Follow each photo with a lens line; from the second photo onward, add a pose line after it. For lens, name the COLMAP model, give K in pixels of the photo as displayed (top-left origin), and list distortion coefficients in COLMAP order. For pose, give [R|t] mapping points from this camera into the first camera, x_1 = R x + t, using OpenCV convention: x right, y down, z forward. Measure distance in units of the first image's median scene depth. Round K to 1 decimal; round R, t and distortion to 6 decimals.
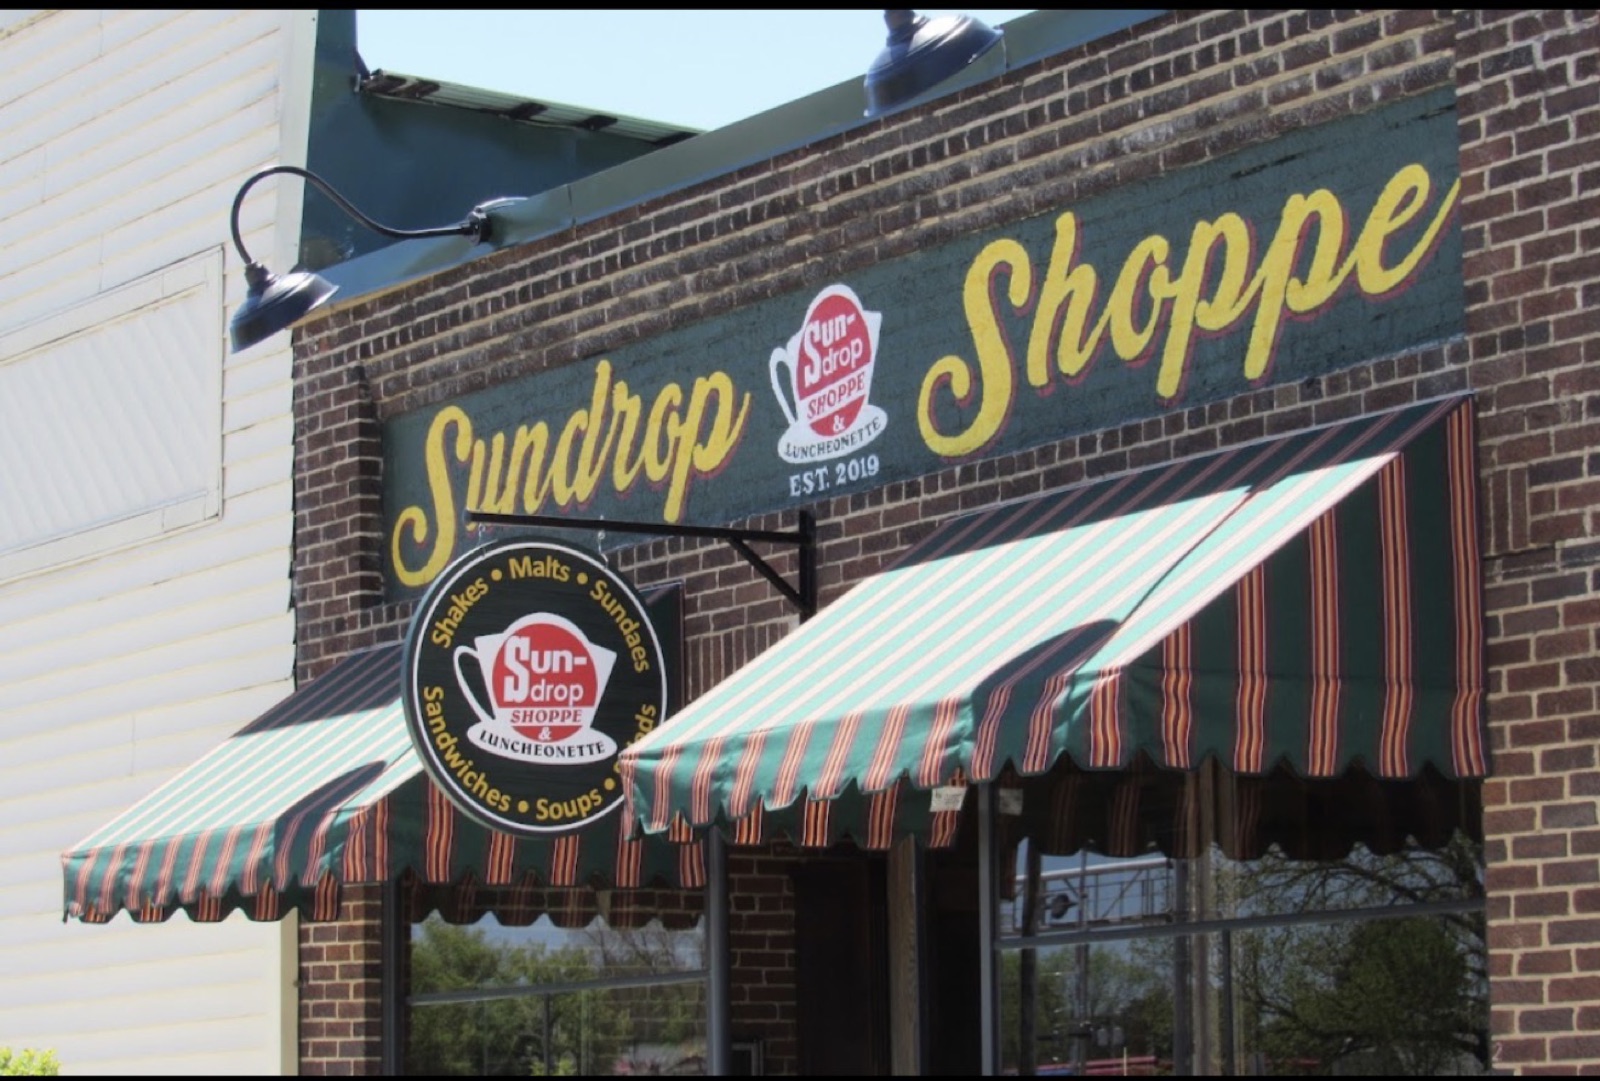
lens RADIAL K [[4670.0, 0, 799.9], [0, 4670.0, 540.3], [0, 0, 1]] dist [-0.173475, 0.000000]
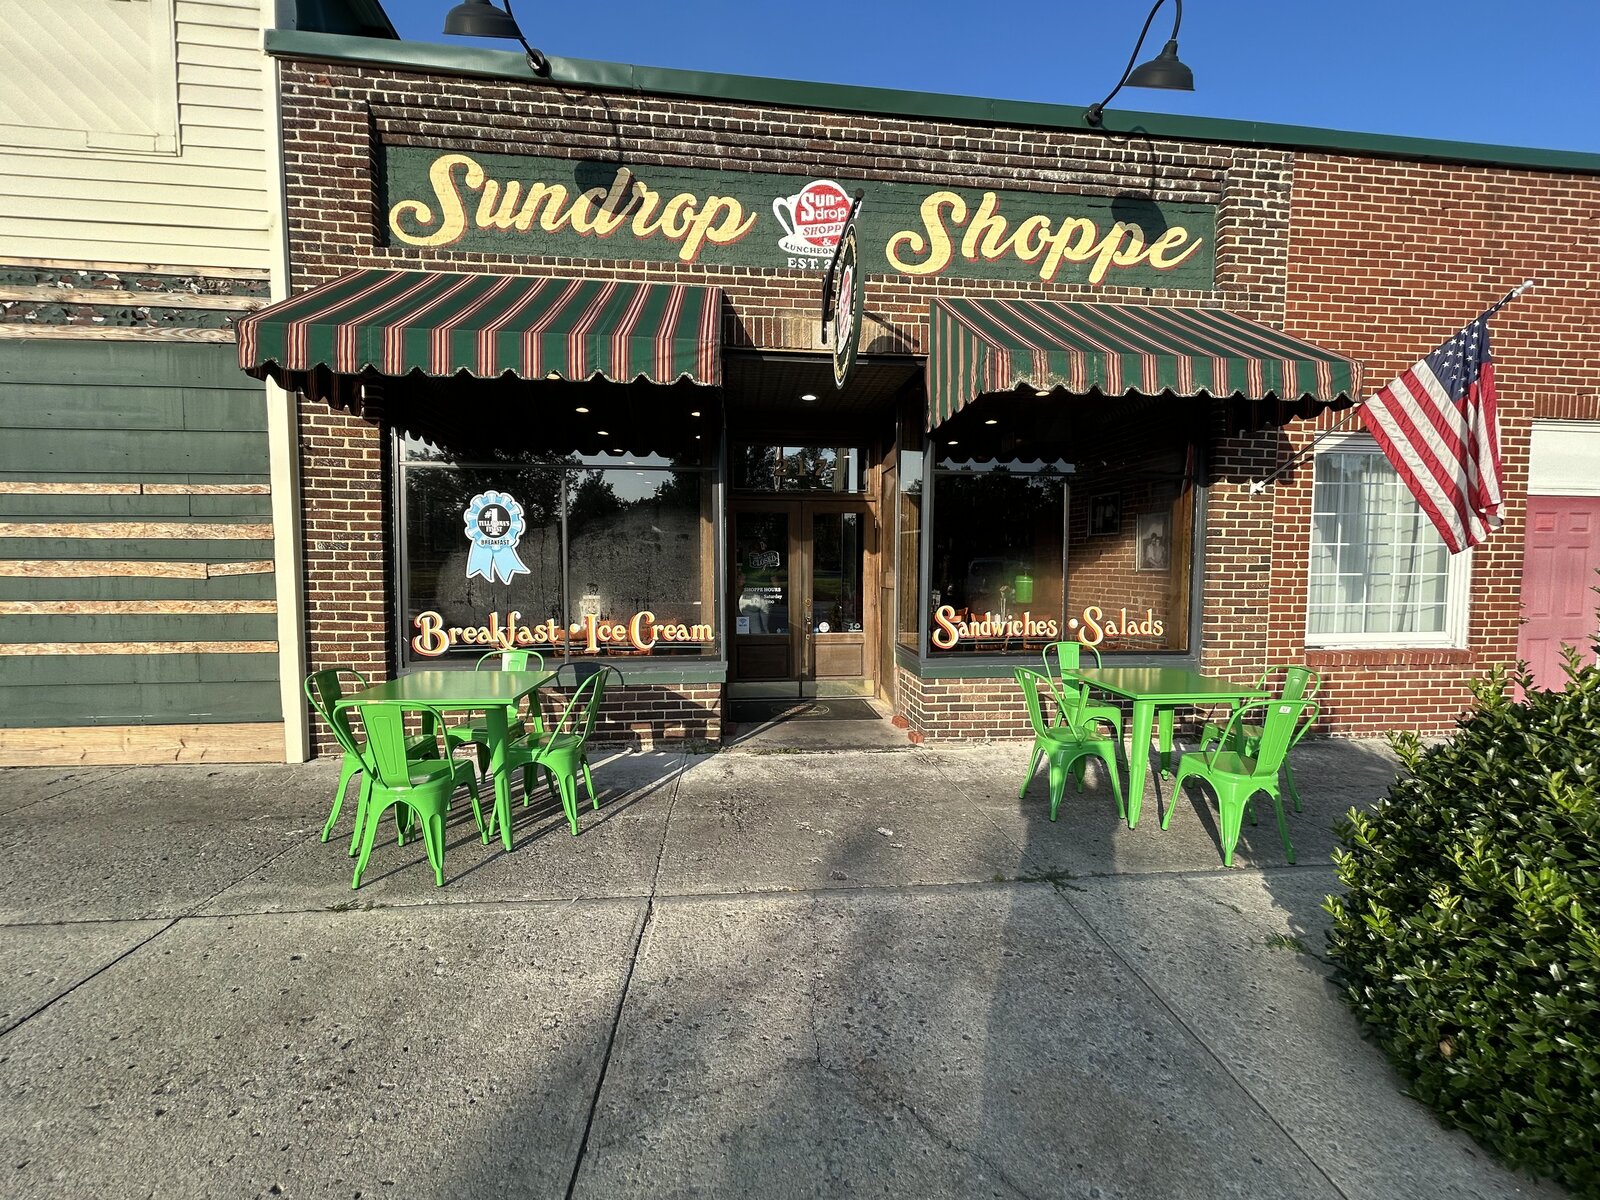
lens RADIAL K [[641.3, 0, 800.0], [0, 641.3, 601.9], [0, 0, 1]] dist [-0.004209, 0.001312]
pose [[0.430635, -0.022510, 0.902245, -0.293061], [-0.128075, 0.988048, 0.085780, 0.128174], [-0.893393, -0.152495, 0.422605, 0.845100]]
